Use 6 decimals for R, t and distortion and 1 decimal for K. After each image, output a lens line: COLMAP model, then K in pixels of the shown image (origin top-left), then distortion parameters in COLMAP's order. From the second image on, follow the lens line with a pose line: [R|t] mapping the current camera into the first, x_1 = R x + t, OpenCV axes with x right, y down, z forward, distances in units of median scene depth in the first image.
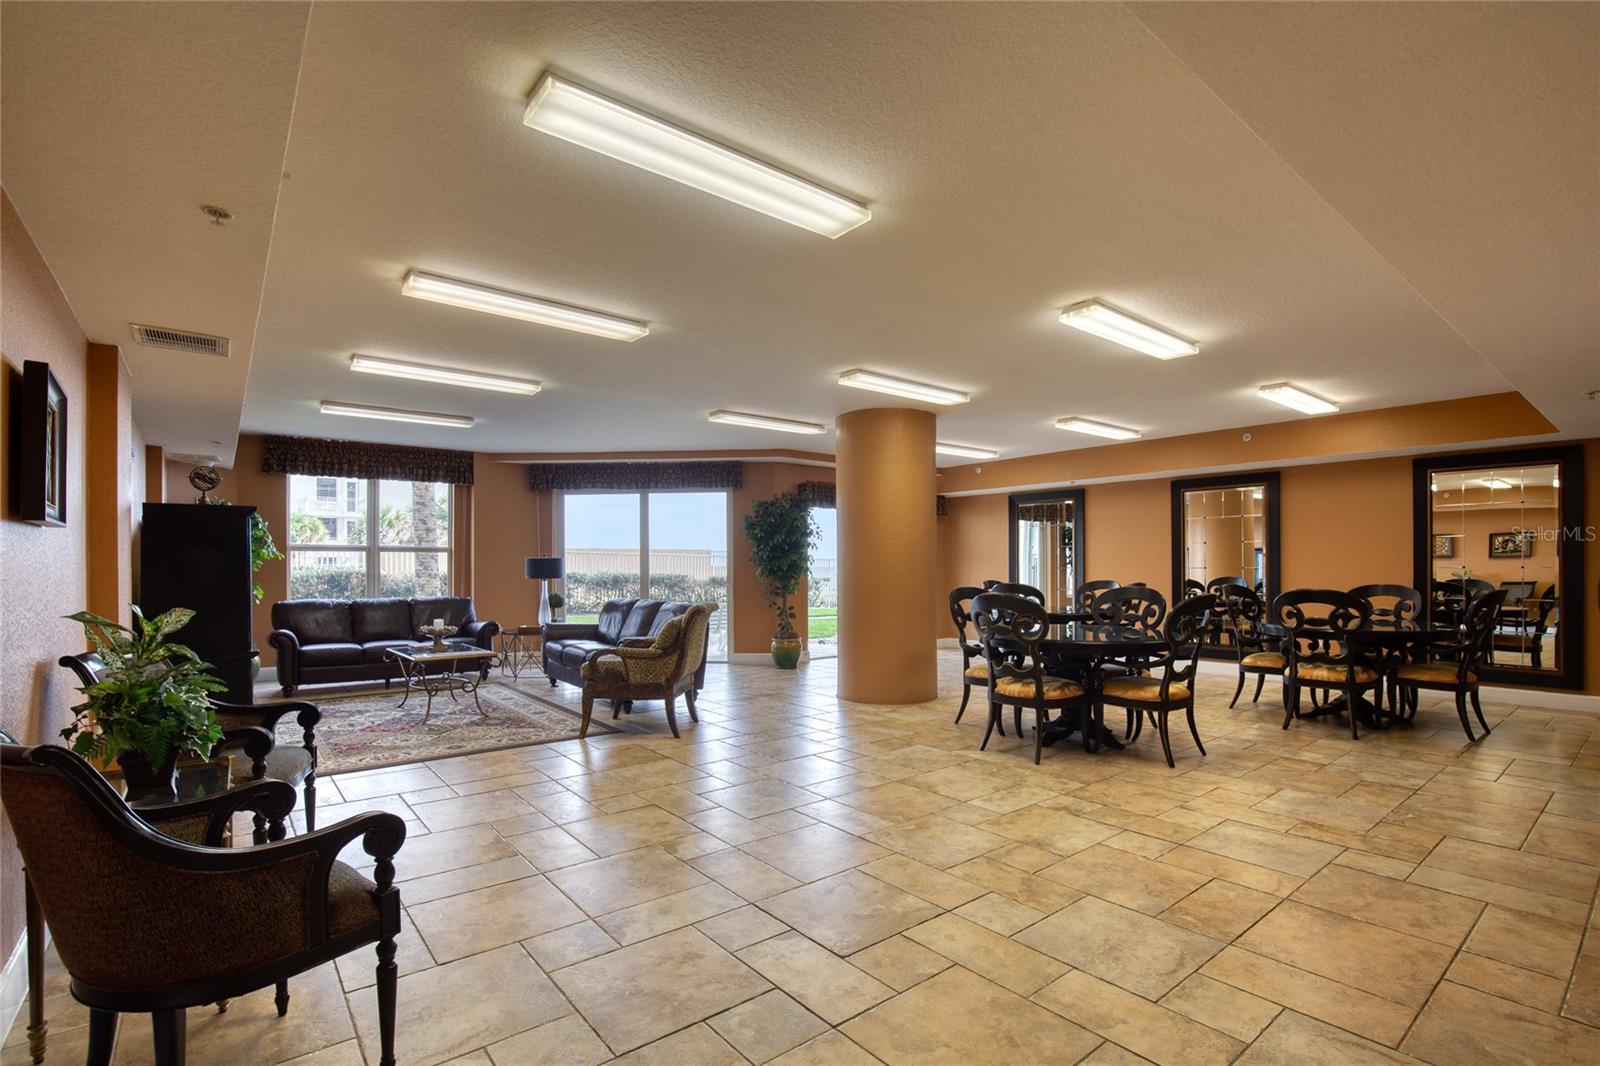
lens RADIAL K [[743.9, 0, 828.4], [0, 743.9, 561.4], [0, 0, 1]] dist [-0.022785, 0.001718]
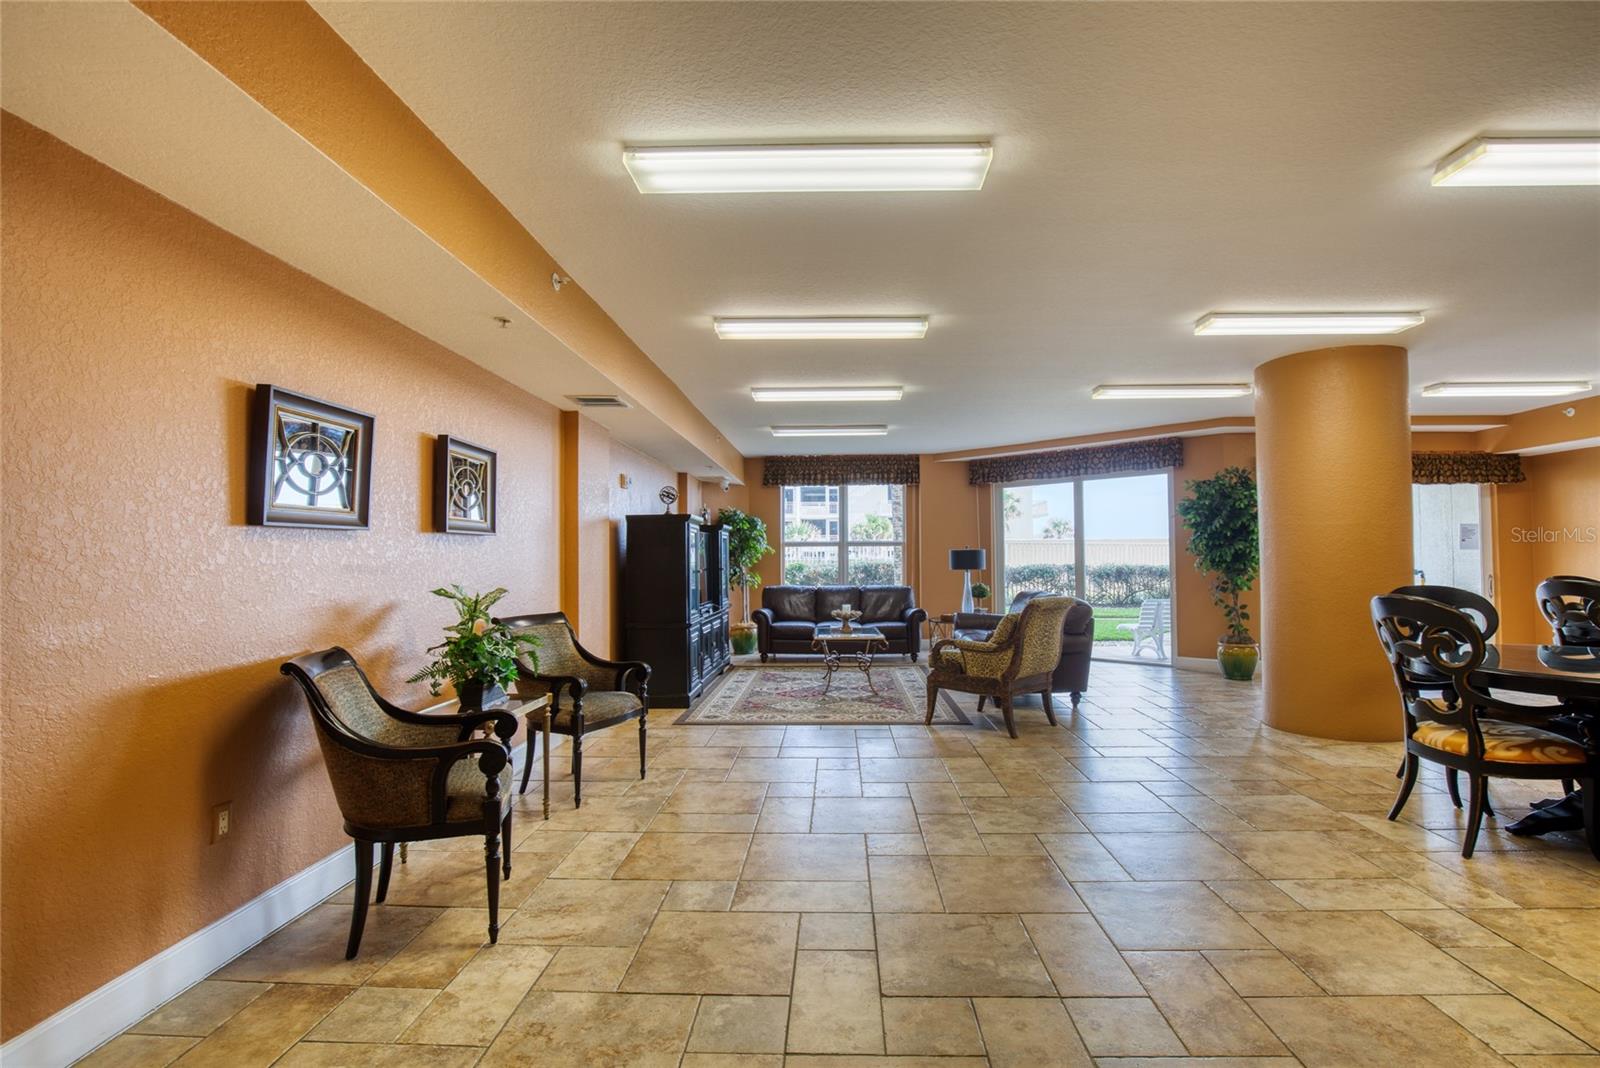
lens RADIAL K [[743.9, 0, 809.0], [0, 743.9, 536.8], [0, 0, 1]] dist [-0.022785, 0.001718]
pose [[0.754215, -0.022421, -0.656244, 0.178104], [0.008708, 0.999671, -0.024146, 0.000167], [0.656570, 0.012497, 0.754162, 0.083998]]
